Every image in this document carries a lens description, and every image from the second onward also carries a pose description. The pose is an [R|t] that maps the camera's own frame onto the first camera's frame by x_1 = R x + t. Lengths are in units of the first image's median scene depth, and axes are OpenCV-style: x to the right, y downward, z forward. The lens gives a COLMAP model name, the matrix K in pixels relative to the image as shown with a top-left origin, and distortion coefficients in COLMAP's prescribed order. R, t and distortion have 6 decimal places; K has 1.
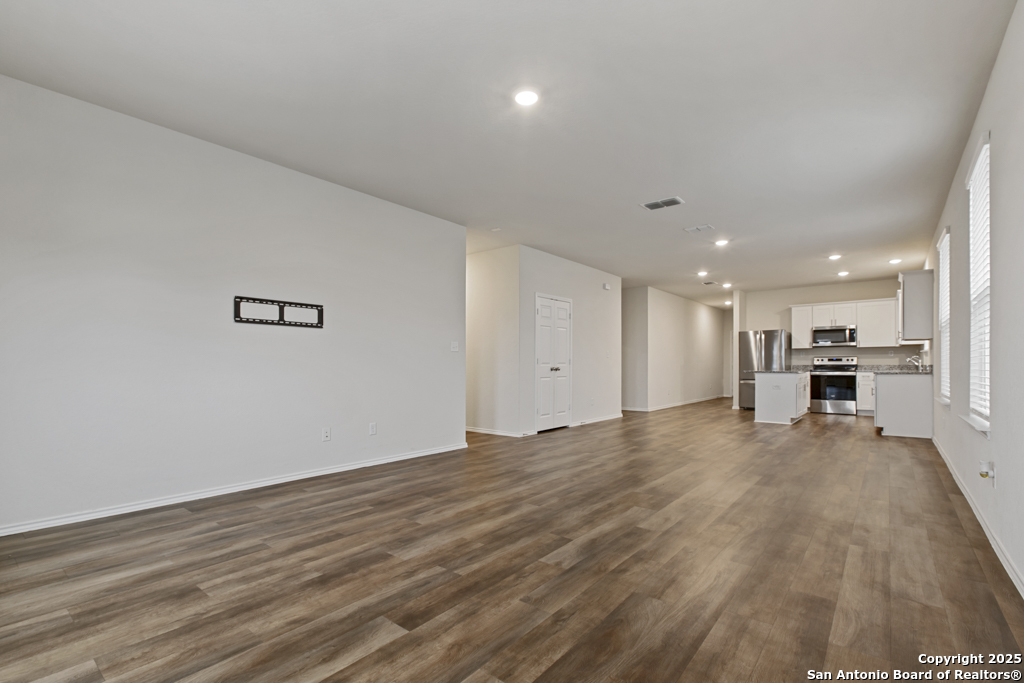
lens RADIAL K [[474.1, 0, 512.4], [0, 474.1, 373.1], [0, 0, 1]] dist [-0.000742, 0.000073]
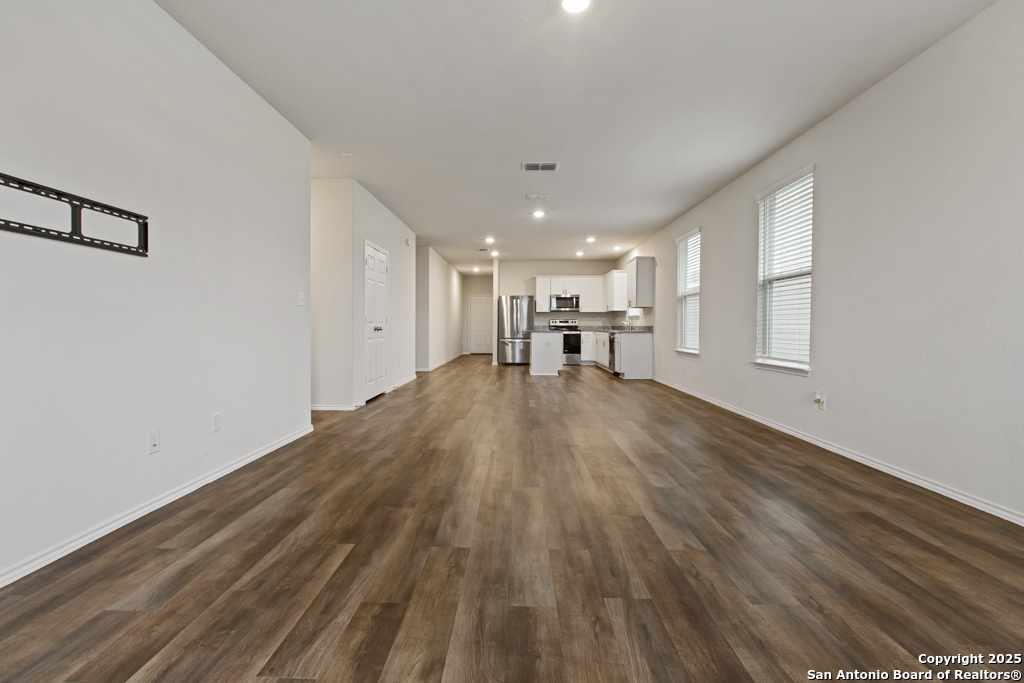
lens RADIAL K [[454.7, 0, 512.0], [0, 454.7, 341.5], [0, 0, 1]] dist [-0.002100, -0.000271]
pose [[0.794222, -0.016953, 0.607391, -0.389624], [0.005987, 0.999781, 0.020075, -0.001781], [-0.607598, -0.012307, 0.794149, 0.303532]]
